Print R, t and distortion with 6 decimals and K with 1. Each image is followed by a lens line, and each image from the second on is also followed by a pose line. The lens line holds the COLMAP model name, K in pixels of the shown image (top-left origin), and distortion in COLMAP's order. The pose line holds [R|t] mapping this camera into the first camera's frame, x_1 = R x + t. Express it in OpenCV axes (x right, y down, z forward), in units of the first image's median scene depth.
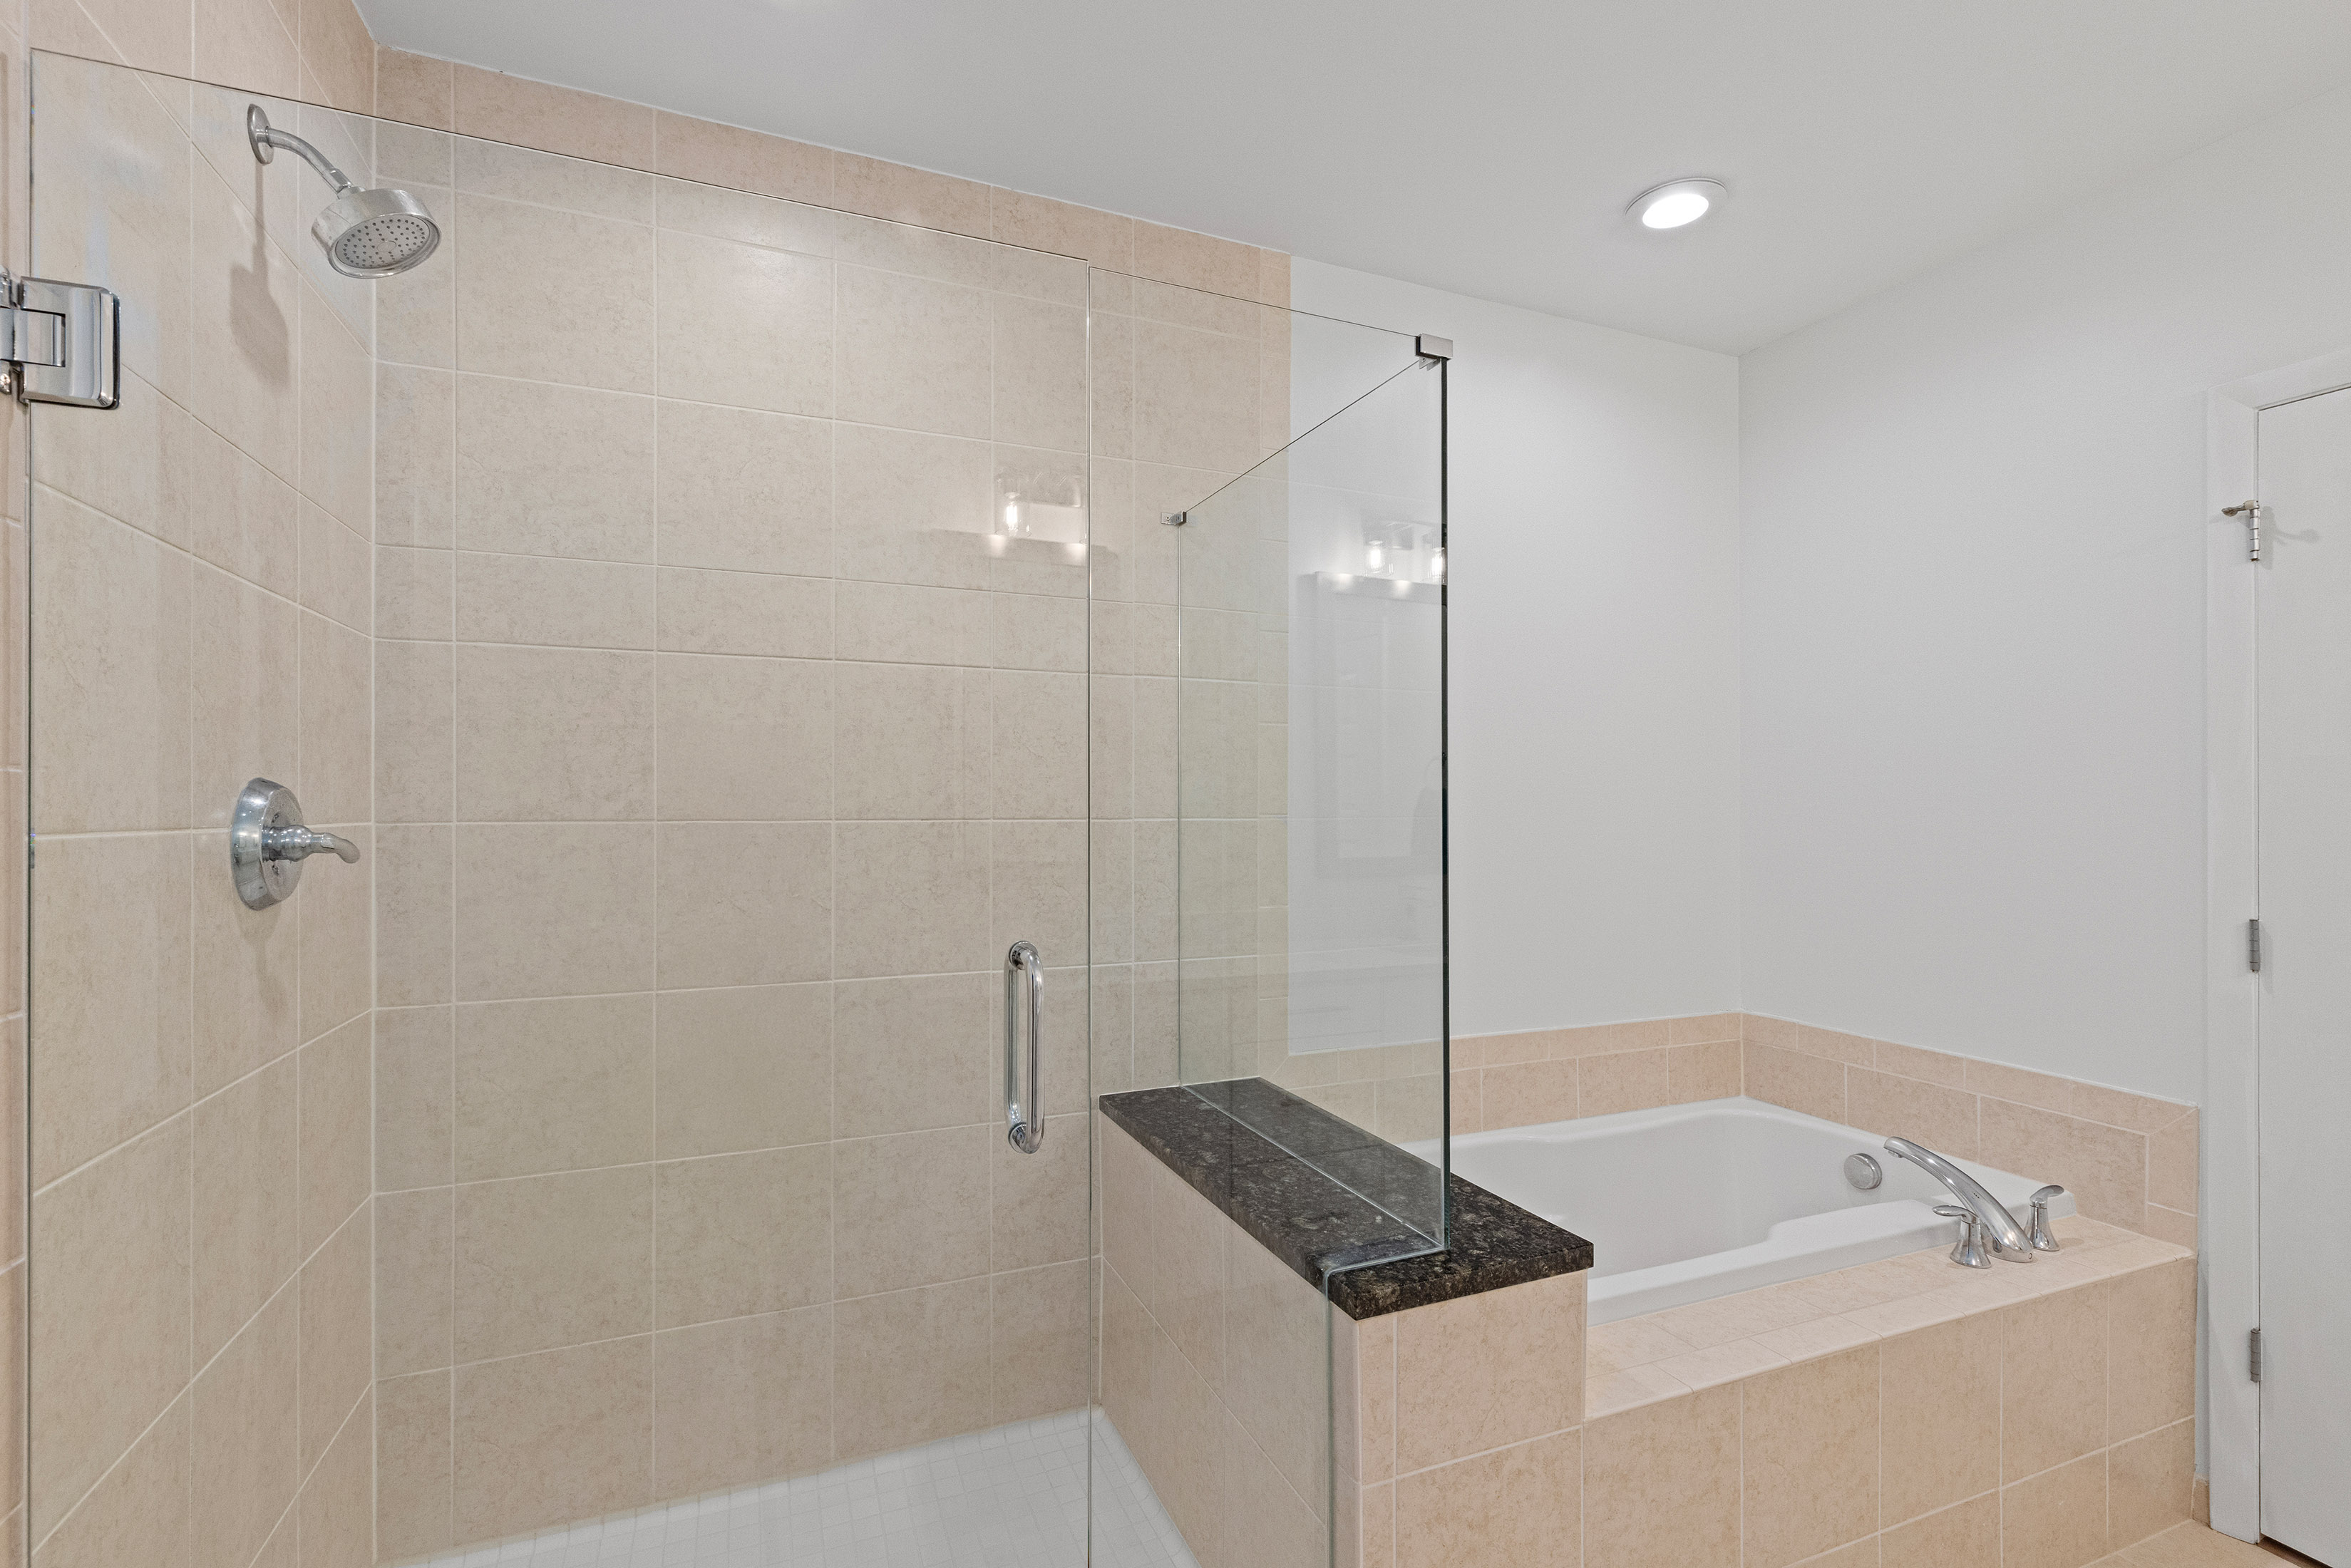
lens RADIAL K [[1058.7, 0, 1184.4], [0, 1058.7, 798.6], [0, 0, 1]] dist [0.003523, 0.000096]
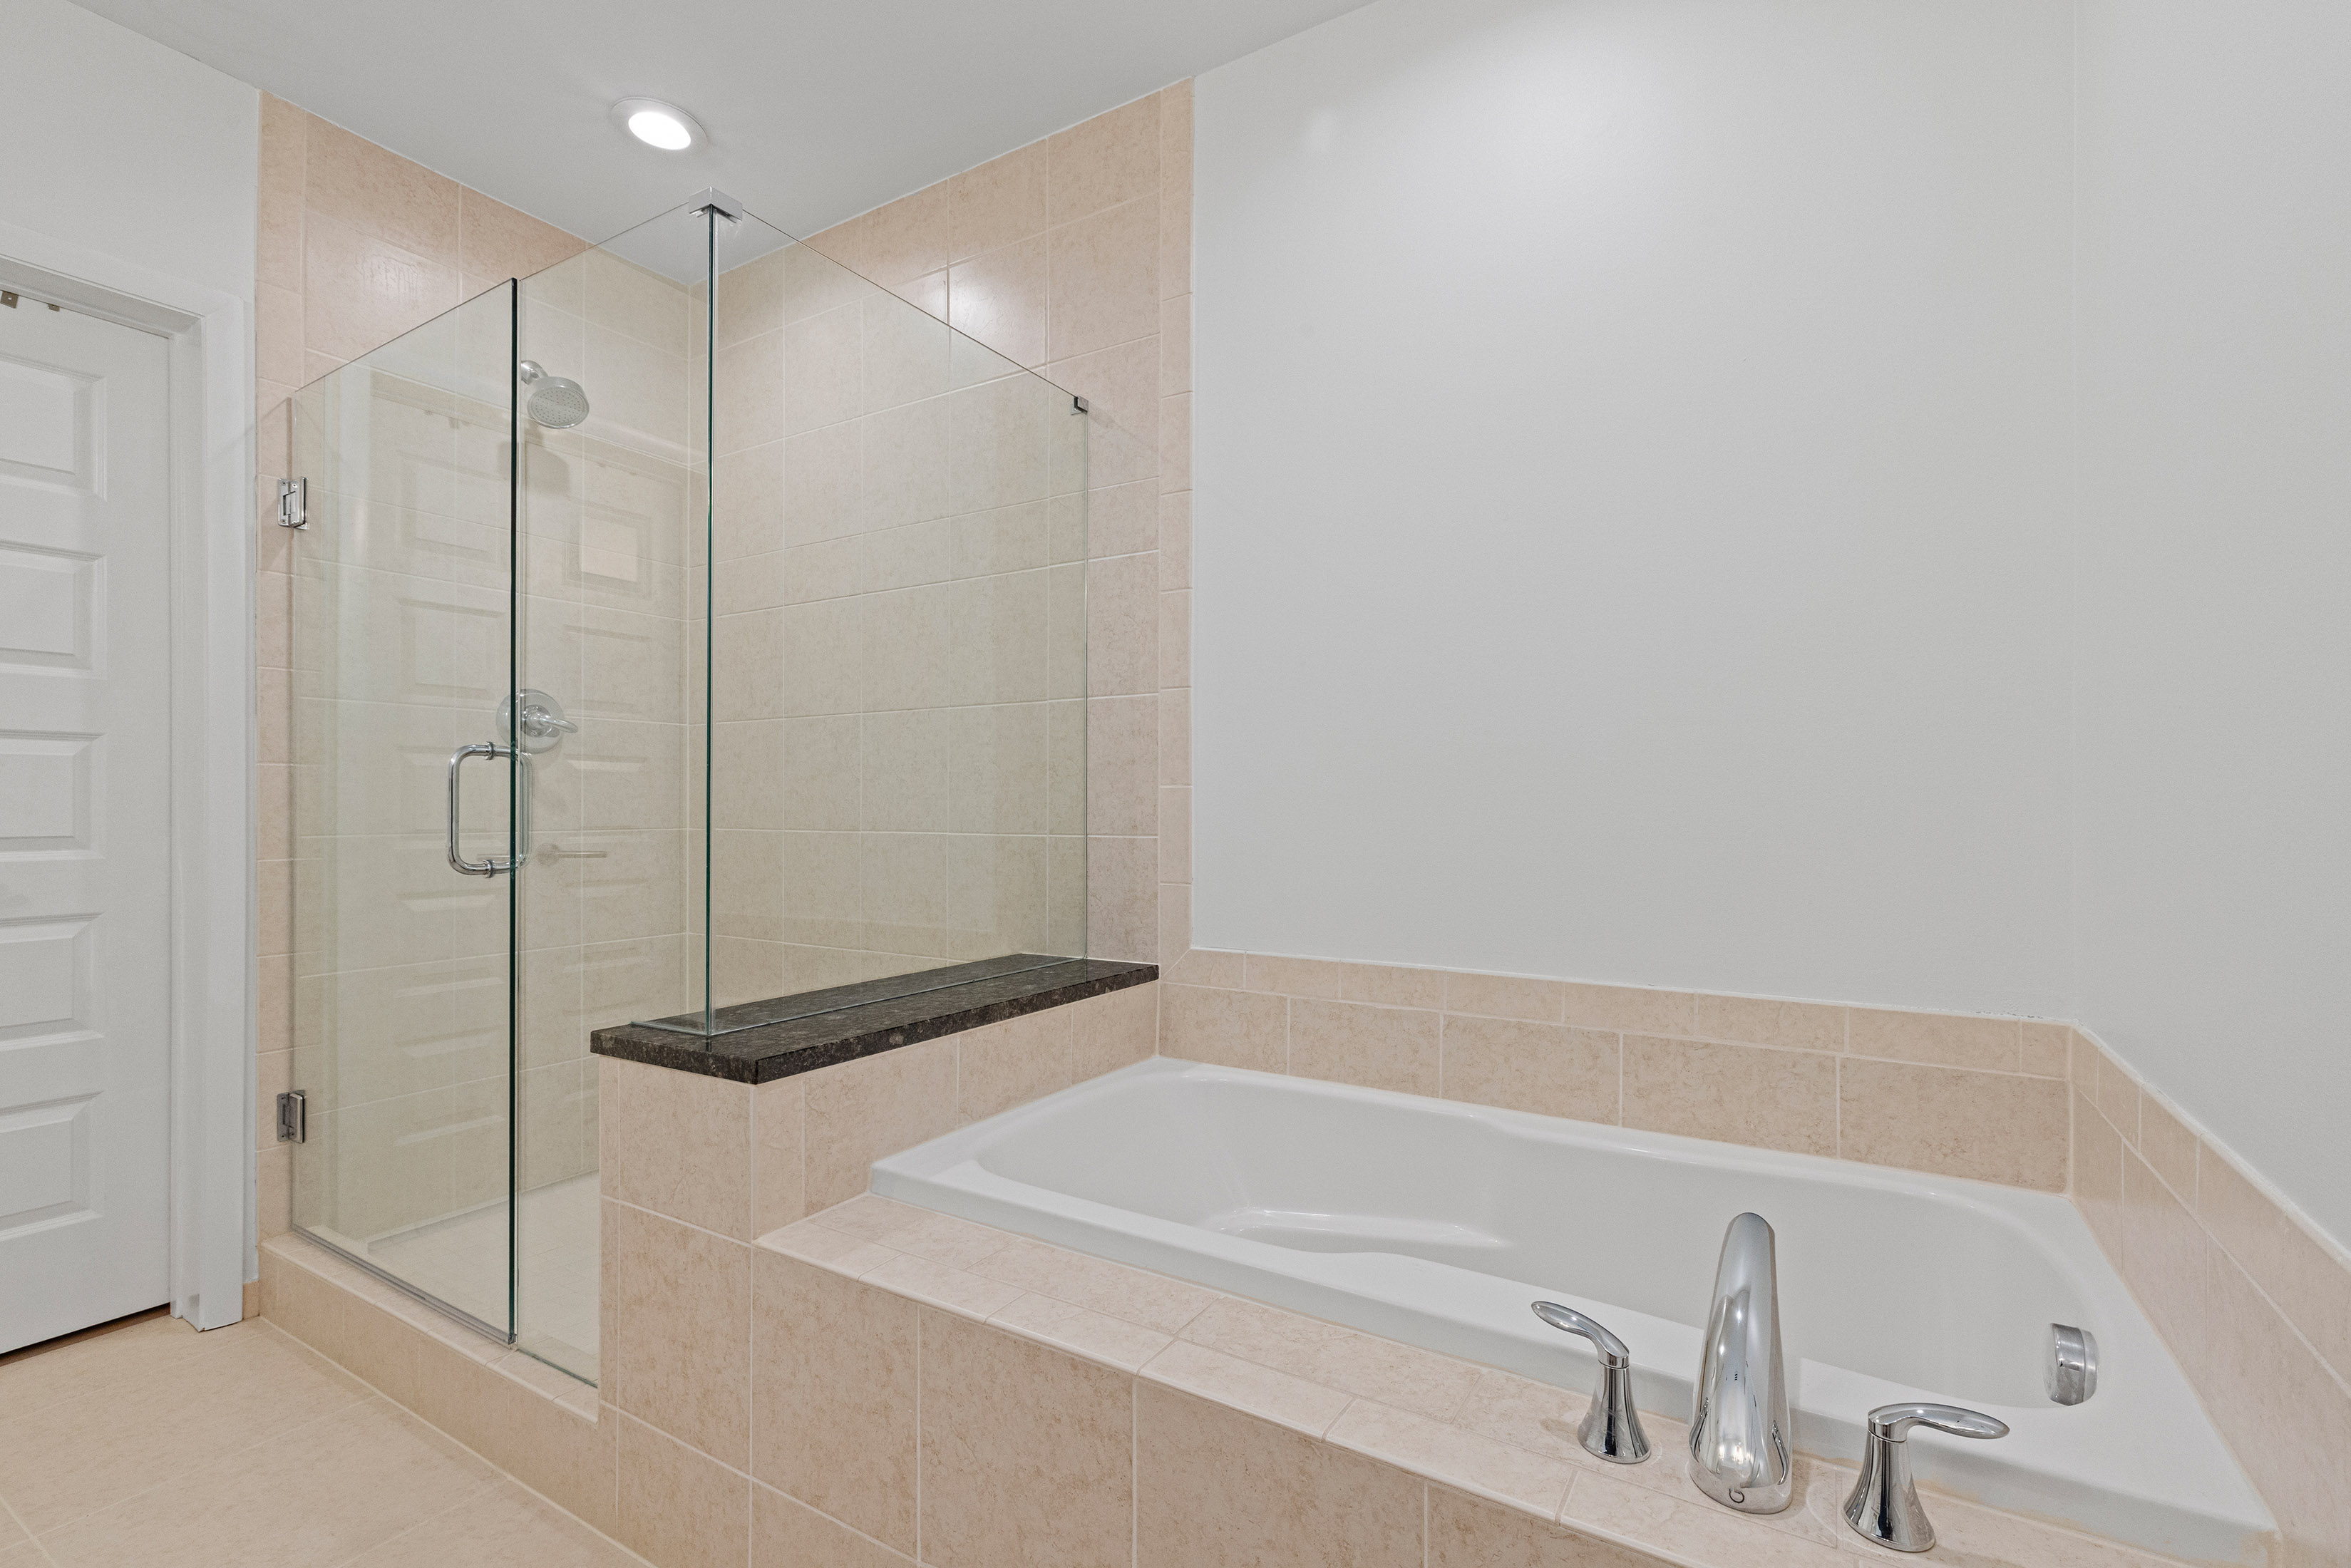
lens RADIAL K [[1058.7, 0, 1184.4], [0, 1058.7, 798.6], [0, 0, 1]] dist [0.003523, 0.000096]
pose [[0.586708, -0.007264, -0.809766, 0.966654], [0.006784, 0.999969, -0.004055, 0.133137], [0.809770, -0.003114, 0.586739, 0.525736]]
